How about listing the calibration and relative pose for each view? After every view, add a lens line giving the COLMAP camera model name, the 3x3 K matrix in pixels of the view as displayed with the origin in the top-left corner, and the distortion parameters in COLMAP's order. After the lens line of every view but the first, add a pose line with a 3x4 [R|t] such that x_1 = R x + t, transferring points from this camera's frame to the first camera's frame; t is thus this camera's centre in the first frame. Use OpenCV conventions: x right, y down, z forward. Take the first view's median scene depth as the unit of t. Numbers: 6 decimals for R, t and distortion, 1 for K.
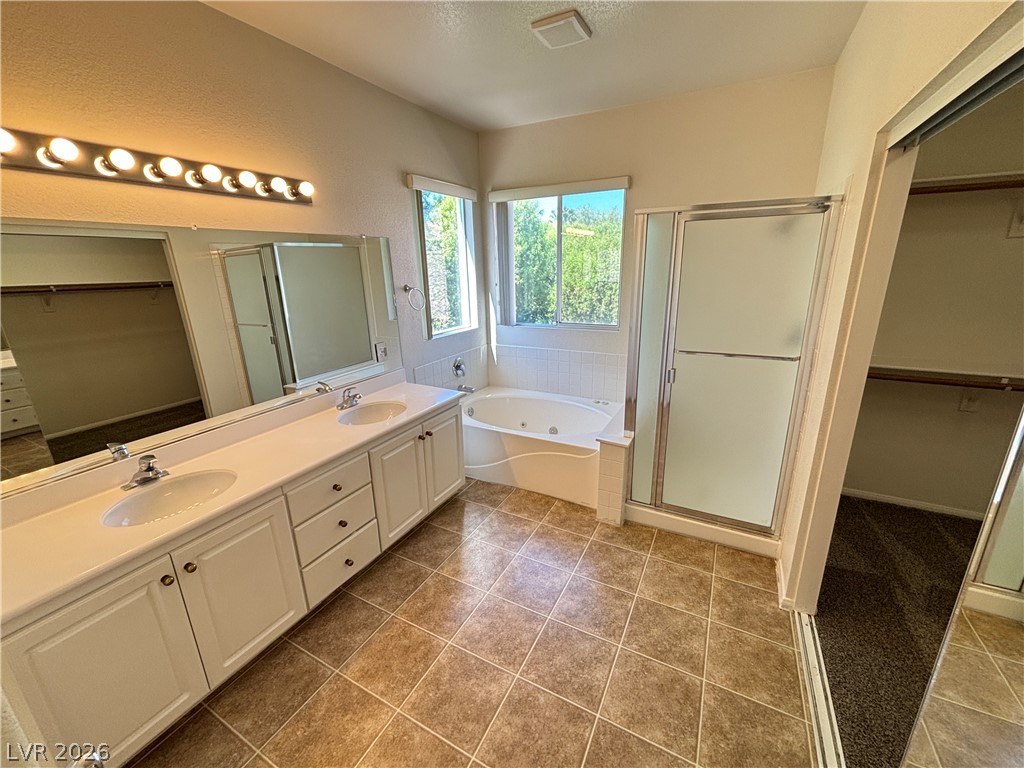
lens RADIAL K [[416.5, 0, 512.0], [0, 416.5, 384.0], [0, 0, 1]] dist [-0.000626, -0.000032]
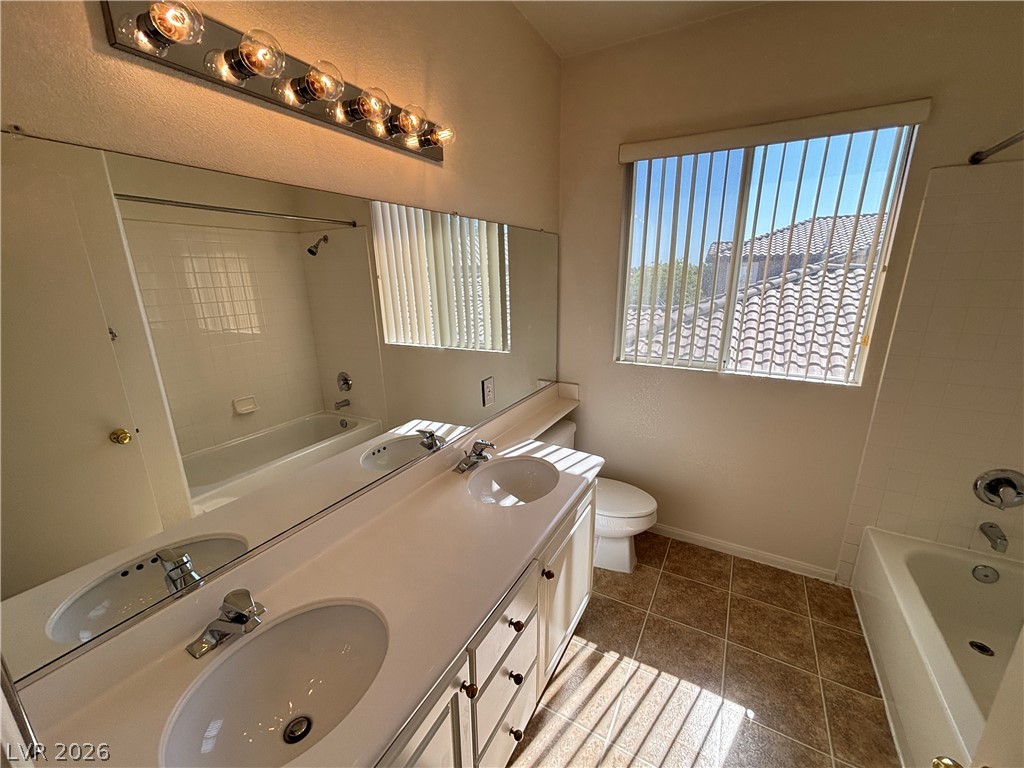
lens RADIAL K [[416.5, 0, 512.0], [0, 416.5, 384.0], [0, 0, 1]] dist [-0.000626, -0.000032]
pose [[-0.999253, 0.017357, 0.034514, 0.576892], [0.032762, 0.854171, 0.518959, -0.476518], [-0.020473, 0.519703, -0.854102, 1.650659]]
